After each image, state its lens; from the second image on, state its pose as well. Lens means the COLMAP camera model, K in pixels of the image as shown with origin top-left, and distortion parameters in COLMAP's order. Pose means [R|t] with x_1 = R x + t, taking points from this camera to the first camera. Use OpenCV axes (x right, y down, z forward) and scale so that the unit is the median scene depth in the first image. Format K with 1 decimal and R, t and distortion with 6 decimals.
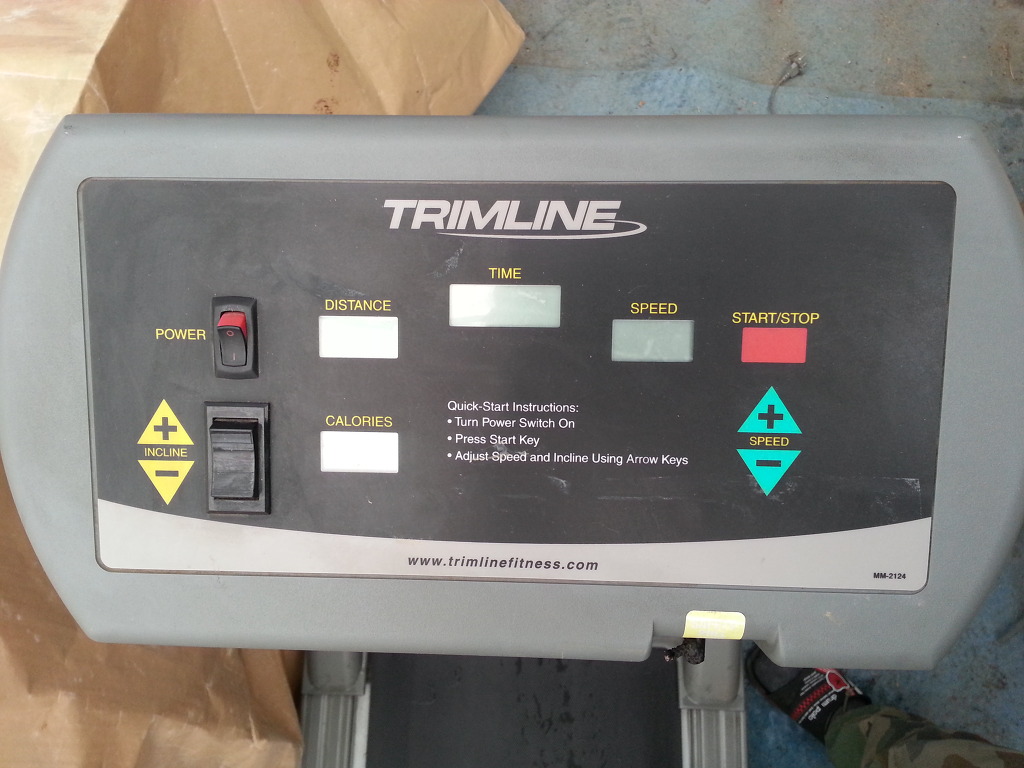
lens RADIAL K [[842.2, 0, 512.0], [0, 842.2, 384.0], [0, 0, 1]] dist [0.025537, -0.013024]
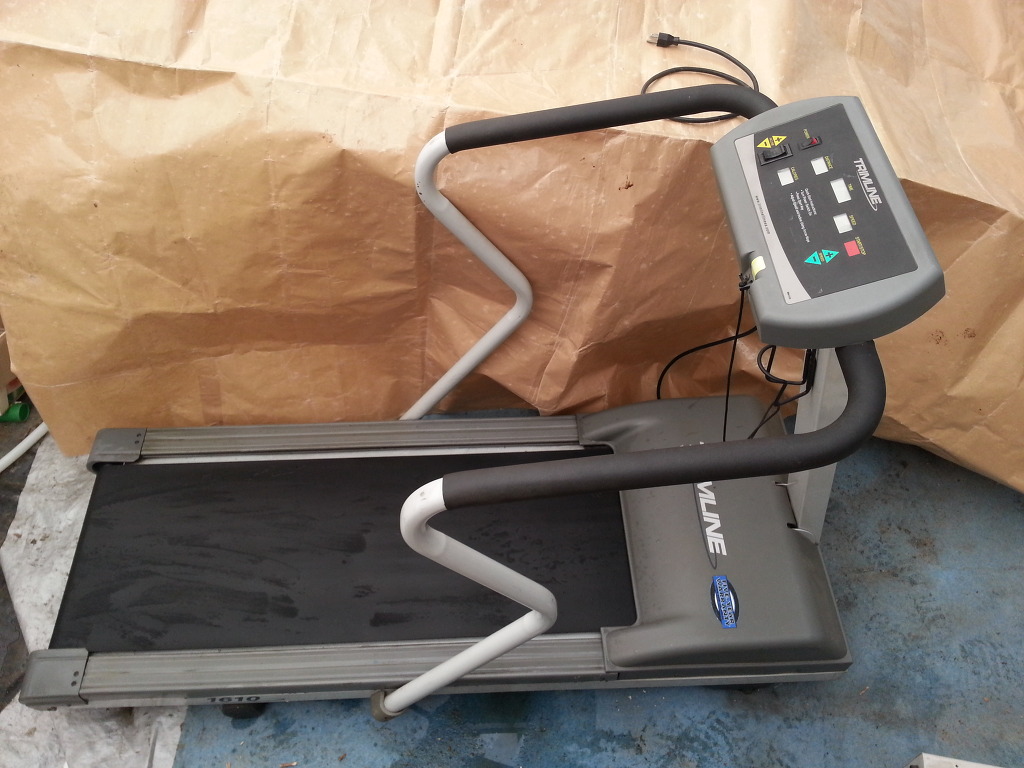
lens RADIAL K [[842.2, 0, 512.0], [0, 842.2, 384.0], [0, 0, 1]] dist [0.025537, -0.013024]
pose [[0.075564, 0.827046, -0.557032, 2.447983], [-0.967404, 0.196214, 0.160092, 0.801578], [0.241701, 0.526778, 0.814915, -1.719312]]
